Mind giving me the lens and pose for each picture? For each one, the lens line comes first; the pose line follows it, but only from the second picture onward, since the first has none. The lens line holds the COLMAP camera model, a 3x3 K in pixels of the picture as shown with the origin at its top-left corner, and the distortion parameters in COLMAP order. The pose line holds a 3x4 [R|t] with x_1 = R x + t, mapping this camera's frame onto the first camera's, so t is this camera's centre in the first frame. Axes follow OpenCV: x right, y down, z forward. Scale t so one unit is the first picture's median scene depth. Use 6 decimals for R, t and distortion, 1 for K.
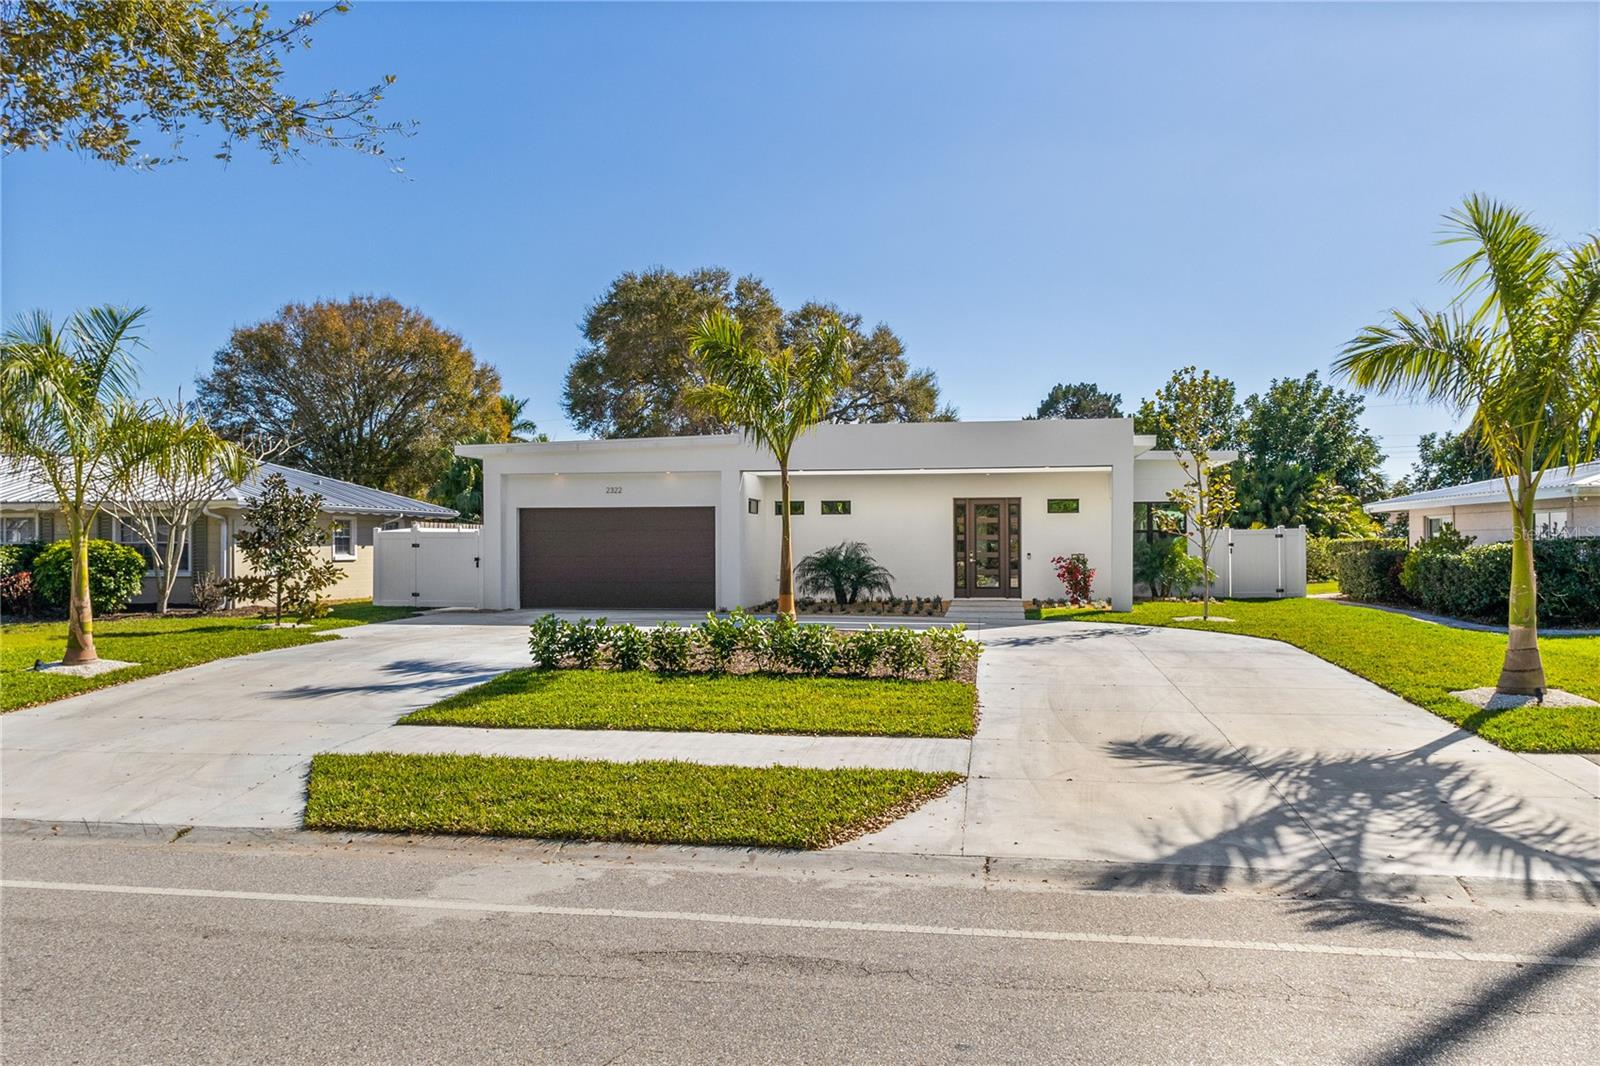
lens RADIAL K [[1144.0, 0, 800.0], [0, 1144.0, 533.0], [0, 0, 1]] dist [0.009260, 0.002743]
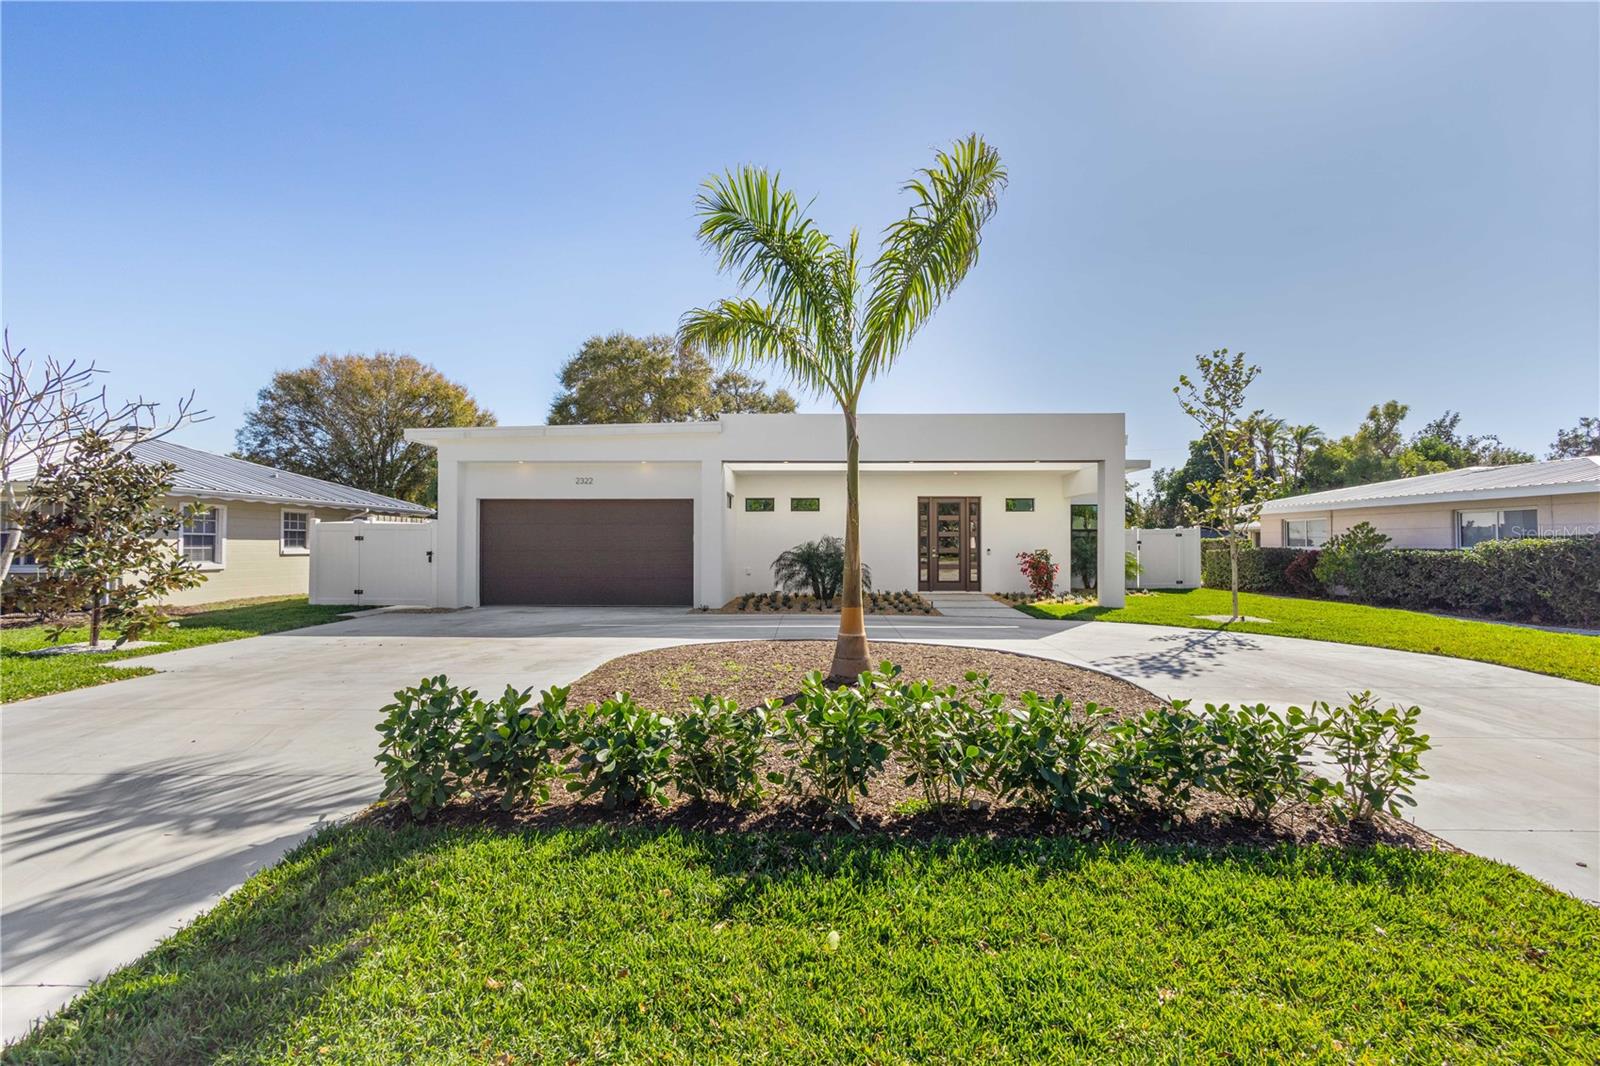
lens RADIAL K [[680.8, 0, 797.4], [0, 680.8, 533.4], [0, 0, 1]] dist [-0.002167, -0.000217]
pose [[0.989574, 0.006433, 0.143885, -0.064572], [-0.005188, 0.999946, -0.009023, 0.009591], [-0.143935, 0.008182, 0.989553, 0.391696]]
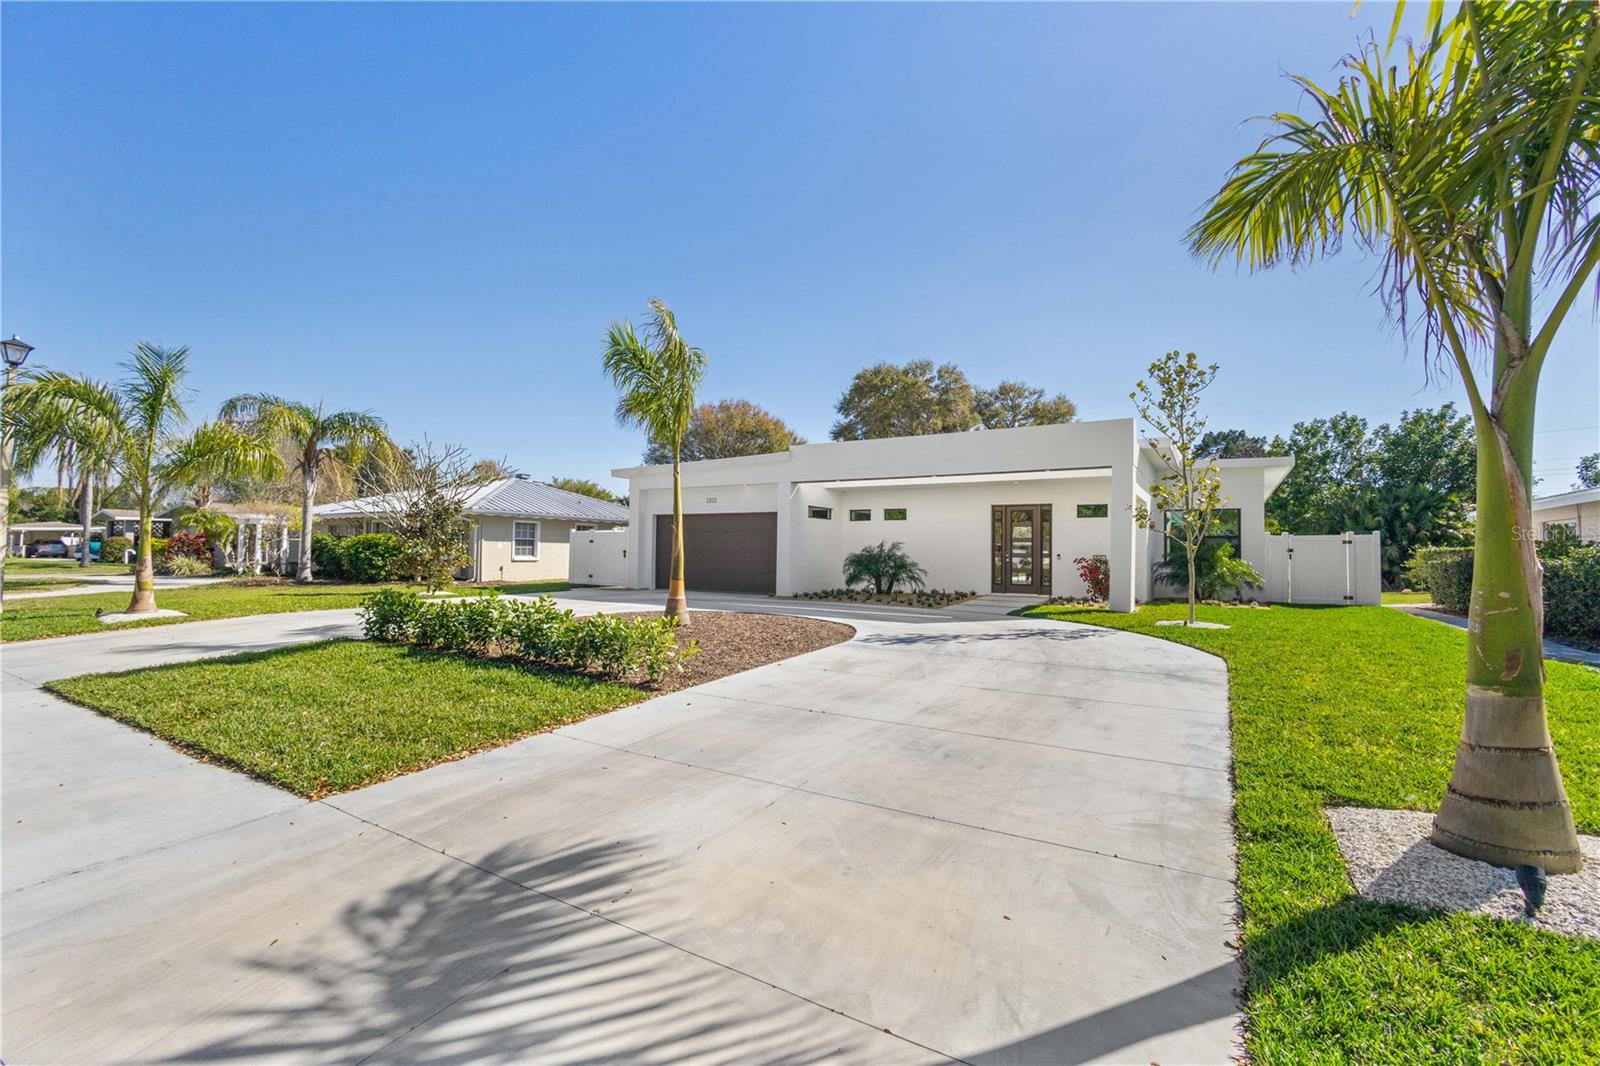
lens RADIAL K [[685.1, 0, 801.7], [0, 685.1, 535.0], [0, 0, 1]] dist [-0.000757, -0.000350]
pose [[0.928521, 0.005817, -0.371235, 0.209712], [-0.013686, 0.999734, -0.018566, 0.014329], [0.371028, 0.022319, 0.928353, 0.291900]]
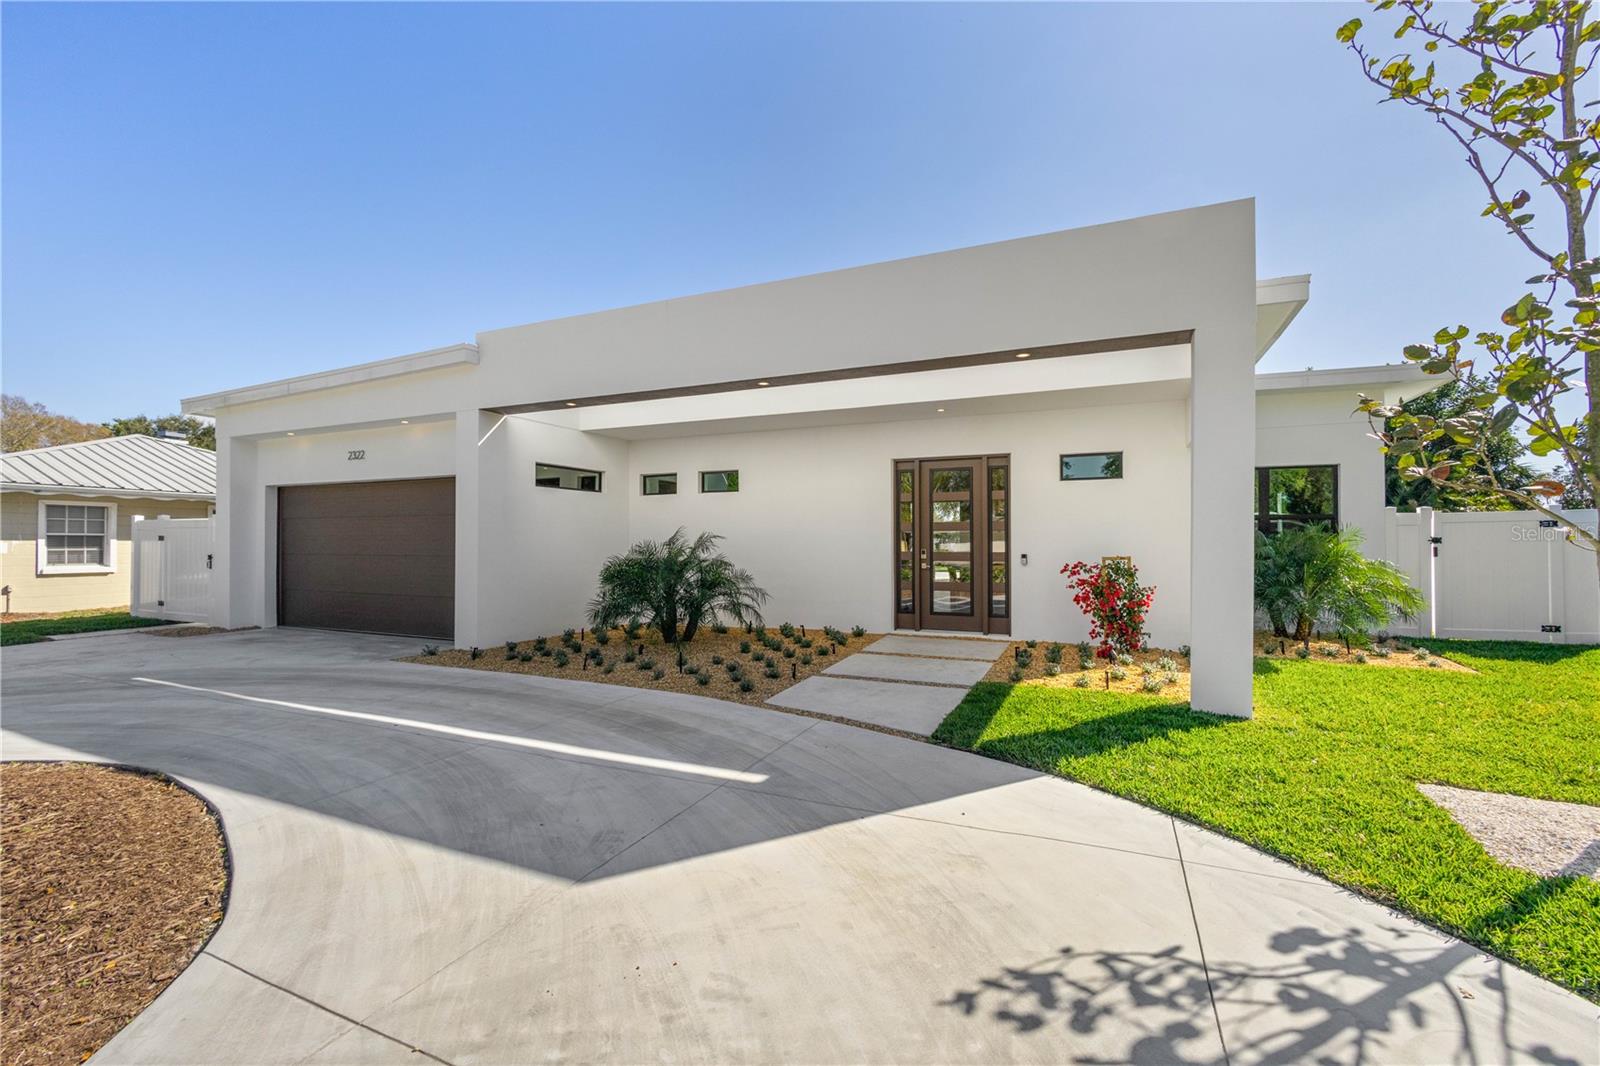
lens RADIAL K [[680.8, 0, 797.4], [0, 680.8, 533.4], [0, 0, 1]] dist [-0.002167, -0.000217]
pose [[0.965366, -0.000747, -0.260899, 0.175717], [-0.000492, 0.999989, -0.004681, 0.009028], [0.260900, 0.004647, 0.965355, 0.641298]]
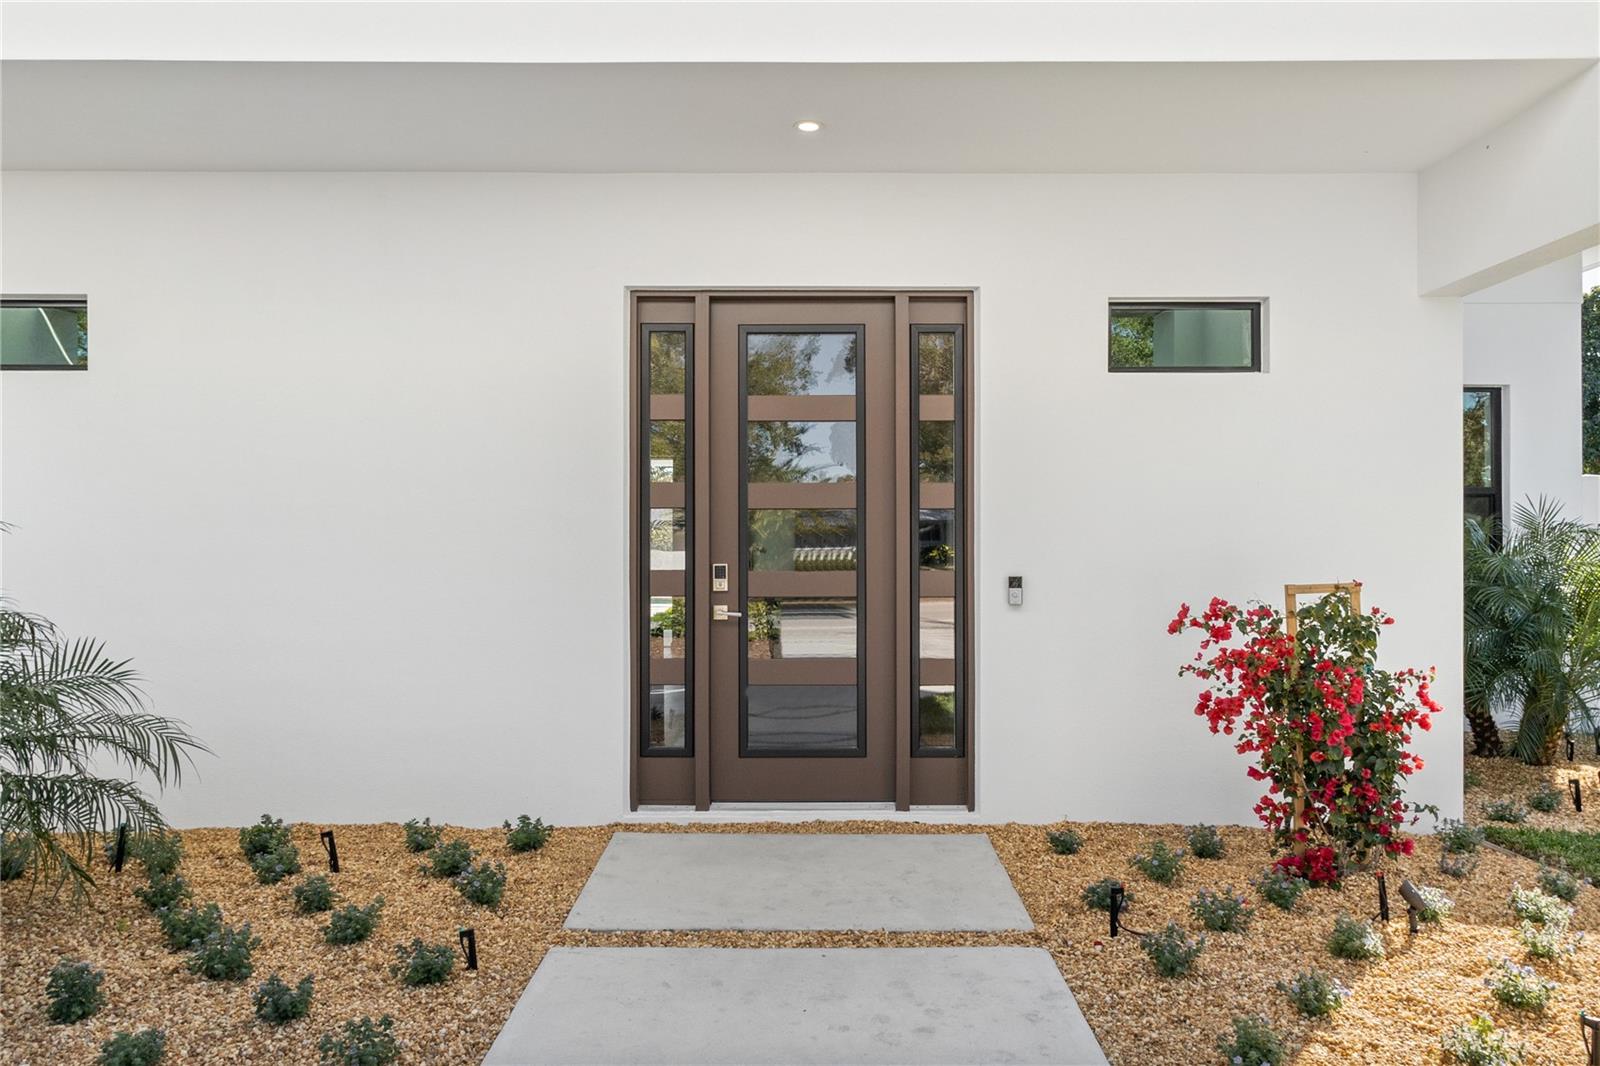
lens RADIAL K [[1144.0, 0, 800.0], [0, 1144.0, 533.0], [0, 0, 1]] dist [0.009260, 0.002743]
pose [[0.987214, 0.005552, 0.159303, 0.130118], [-0.004894, 0.999978, -0.004521, 0.011111], [-0.159325, 0.003684, 0.987219, 0.795364]]
